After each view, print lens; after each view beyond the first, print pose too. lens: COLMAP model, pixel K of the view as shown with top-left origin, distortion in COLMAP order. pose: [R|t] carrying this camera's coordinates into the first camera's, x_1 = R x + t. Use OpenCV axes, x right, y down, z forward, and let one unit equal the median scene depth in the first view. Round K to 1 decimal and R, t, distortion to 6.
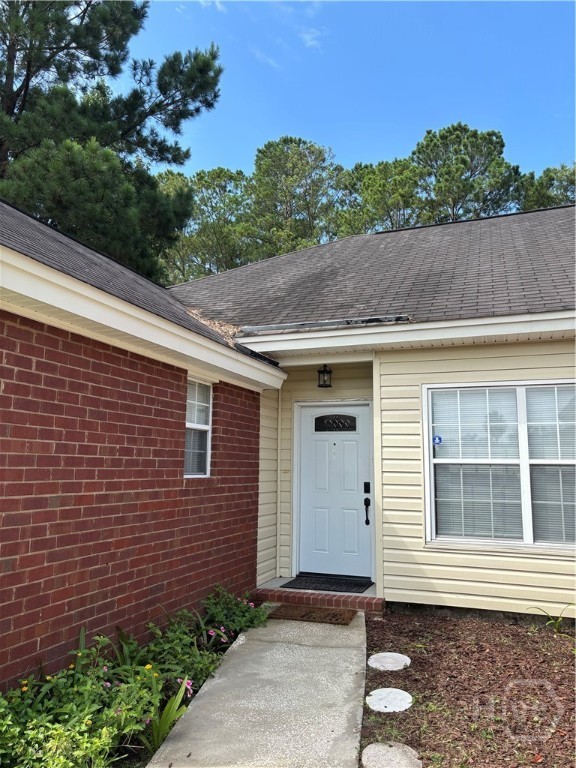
lens RADIAL K [[586.1, 0, 288.0], [0, 586.1, 384.0], [0, 0, 1]] dist [0.059920, -0.067687]
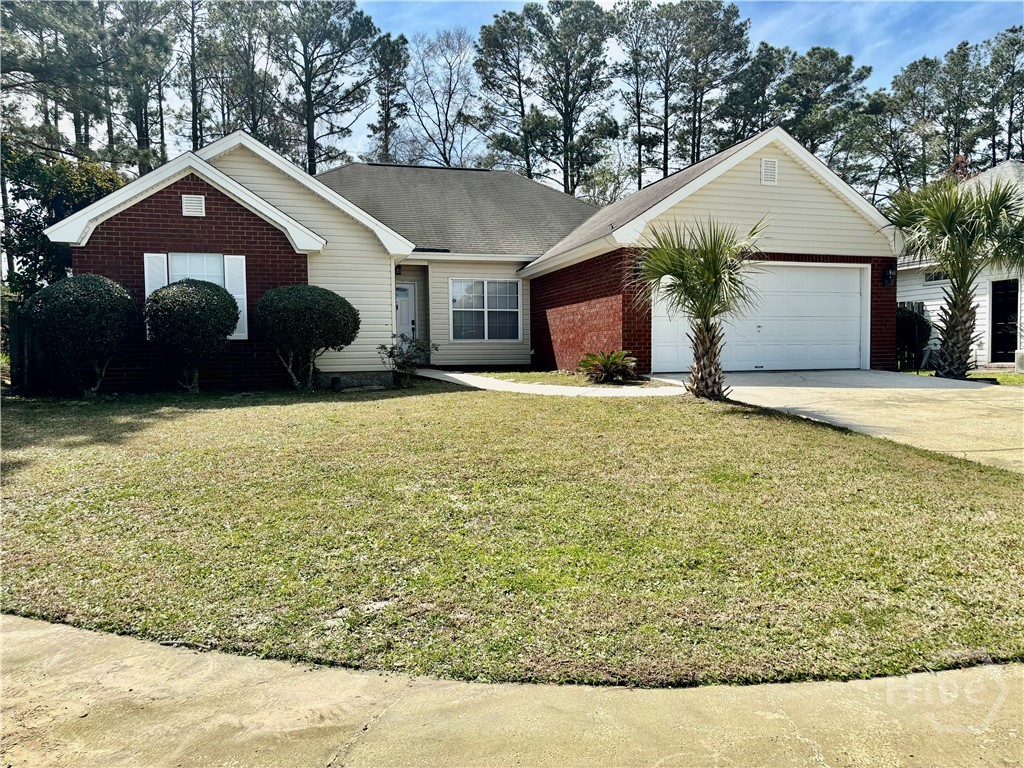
lens RADIAL K [[781.5, 0, 512.0], [0, 781.5, 384.0], [0, 0, 1]] dist [0.059920, -0.067687]
pose [[0.807794, -0.044216, 0.587805, -1.280988], [-0.070468, 0.982788, 0.170770, -0.118859], [-0.585238, -0.179369, 0.790774, -1.530200]]
